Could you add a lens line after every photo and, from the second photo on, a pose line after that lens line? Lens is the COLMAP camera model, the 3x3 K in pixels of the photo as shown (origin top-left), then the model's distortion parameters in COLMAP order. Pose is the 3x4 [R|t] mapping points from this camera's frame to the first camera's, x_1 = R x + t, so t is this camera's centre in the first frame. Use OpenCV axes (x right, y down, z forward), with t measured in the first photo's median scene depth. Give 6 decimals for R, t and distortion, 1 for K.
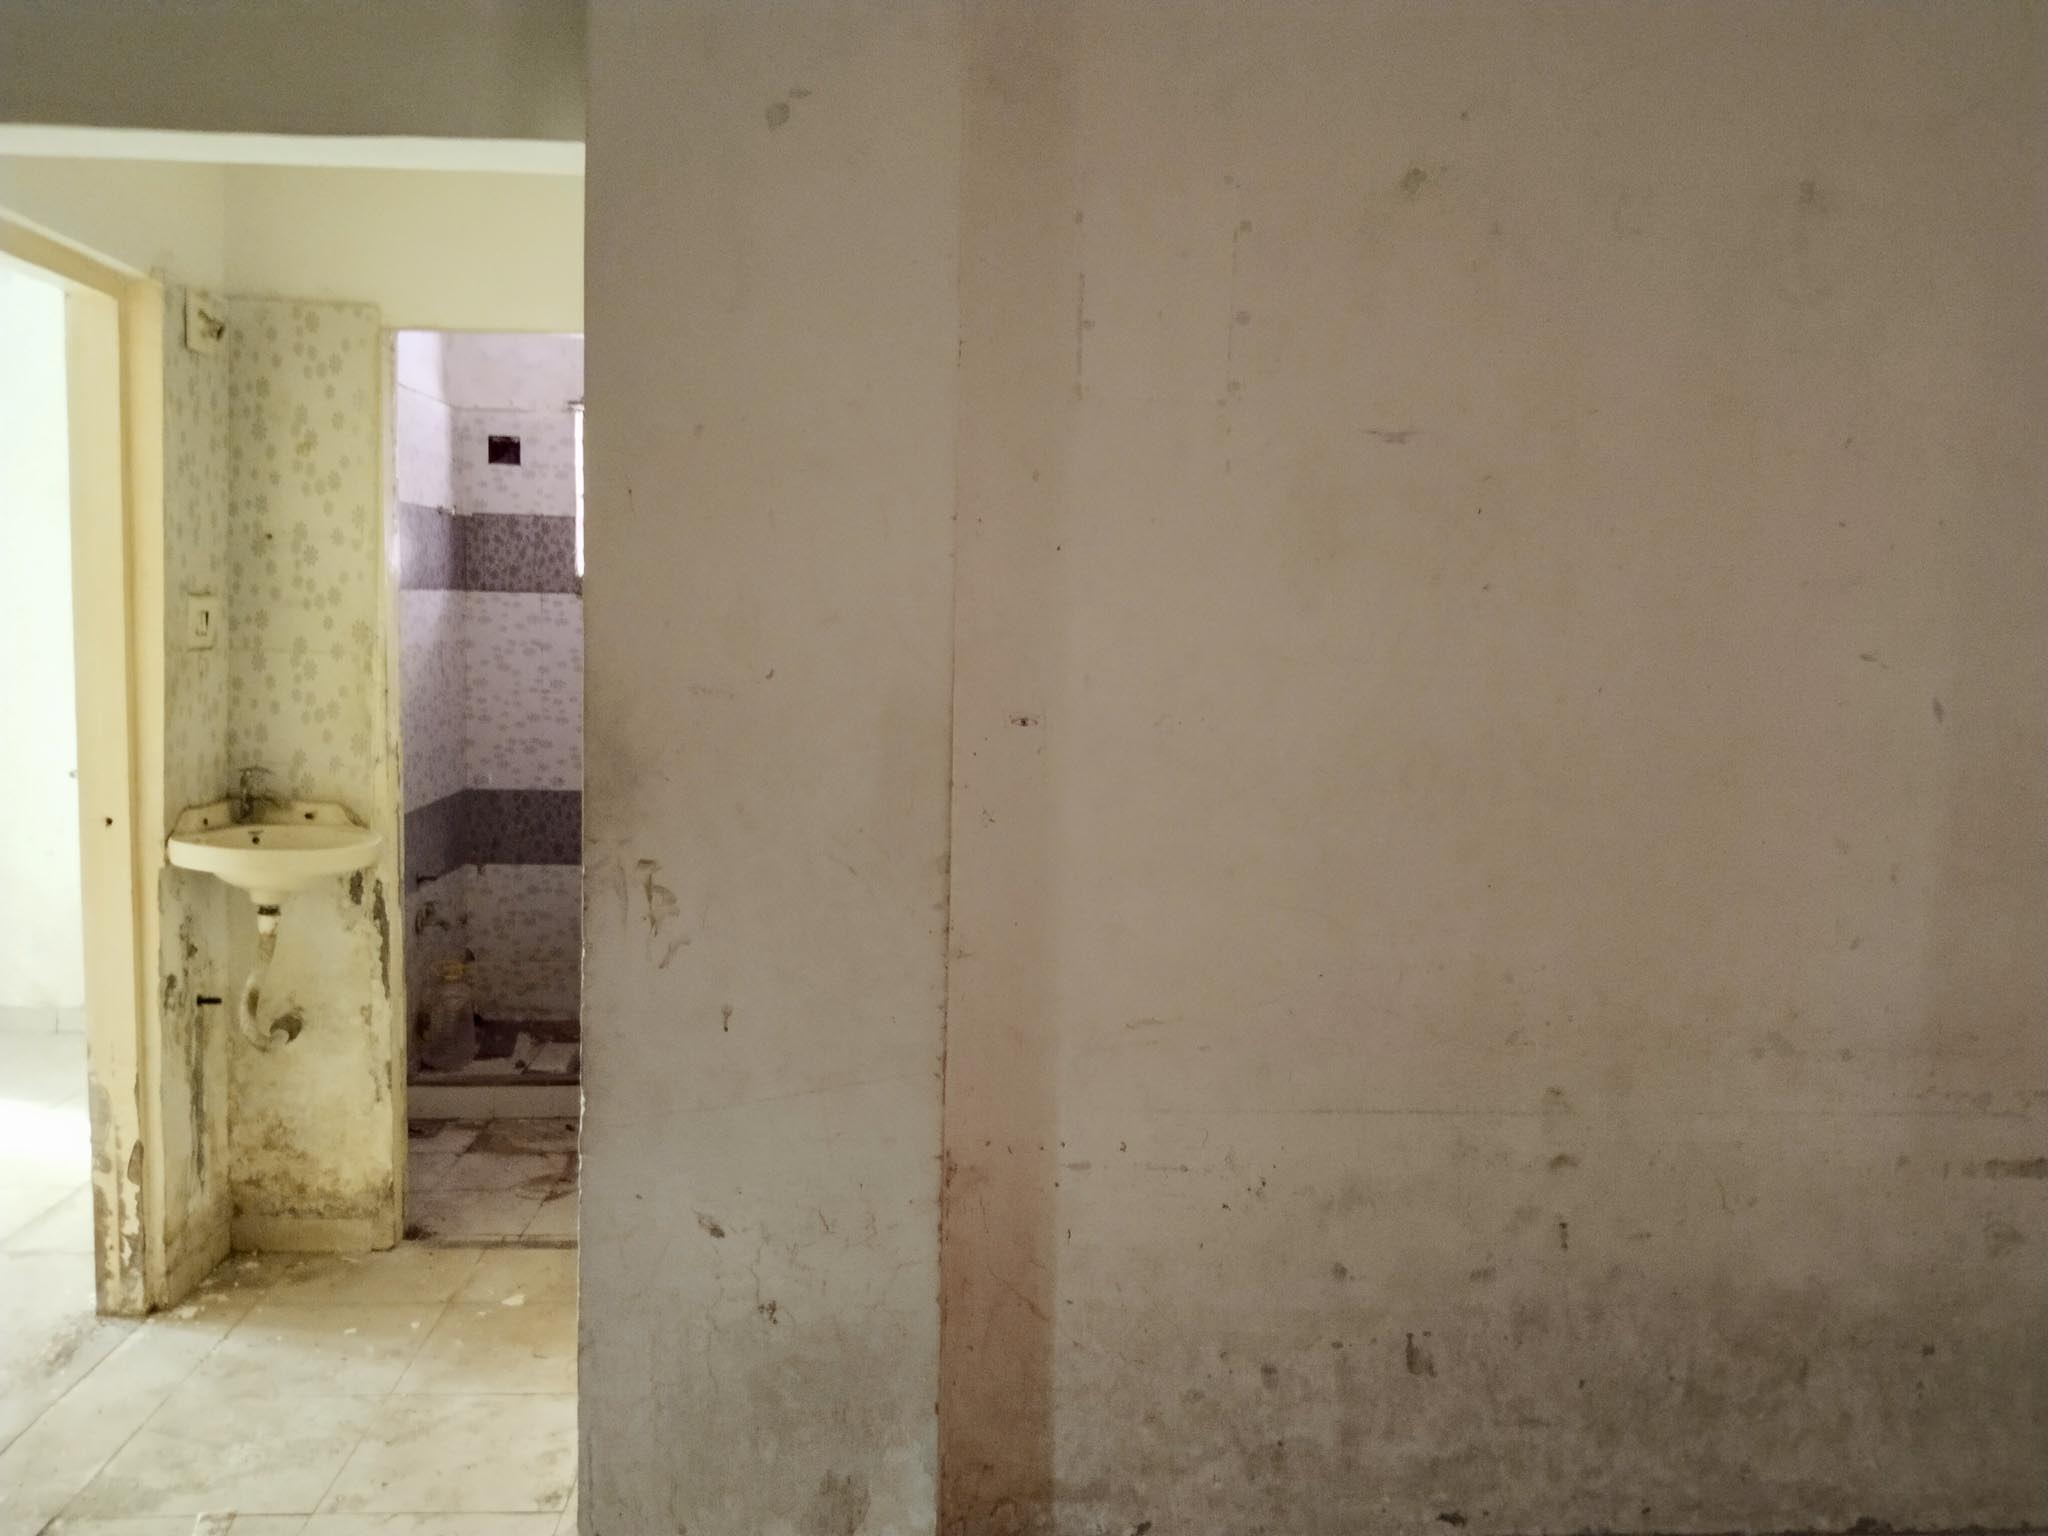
lens RADIAL K [[1674.4, 0, 1025.5], [0, 1674.4, 756.0], [0, 0, 1]] dist [0.115432, -0.254049]
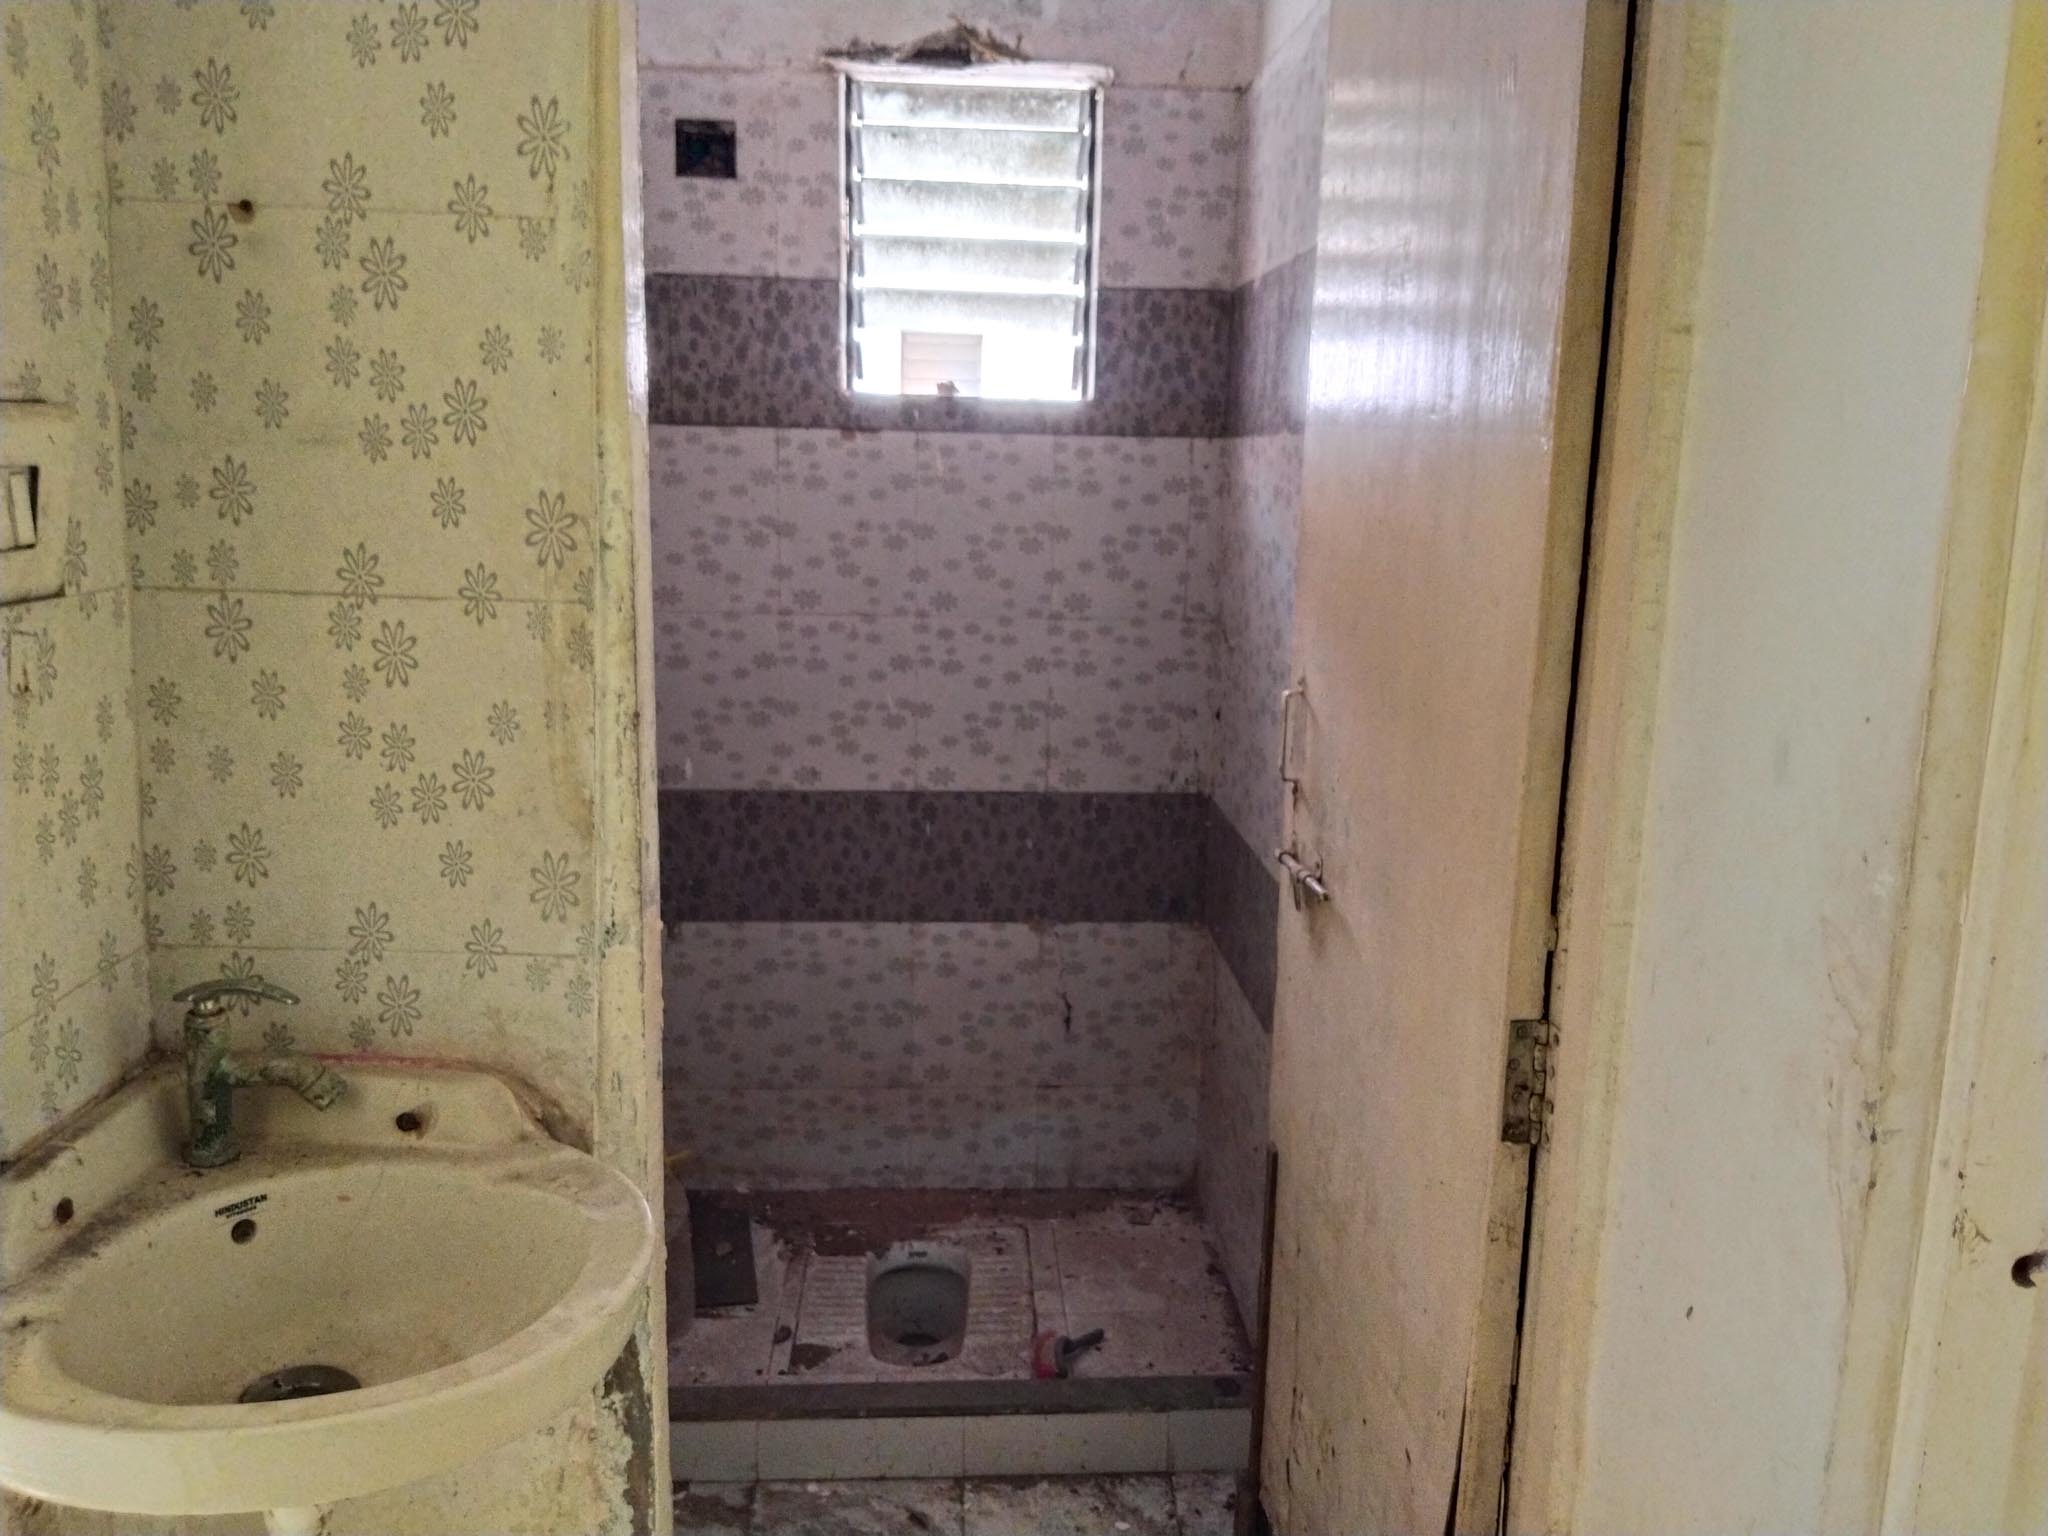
lens RADIAL K [[1674.4, 0, 1025.5], [0, 1674.4, 756.0], [0, 0, 1]] dist [0.115432, -0.254049]
pose [[0.999905, -0.004661, -0.012983, -0.204230], [0.005776, 0.996172, 0.087229, -0.039501], [0.012527, -0.087295, 0.996104, 0.466402]]
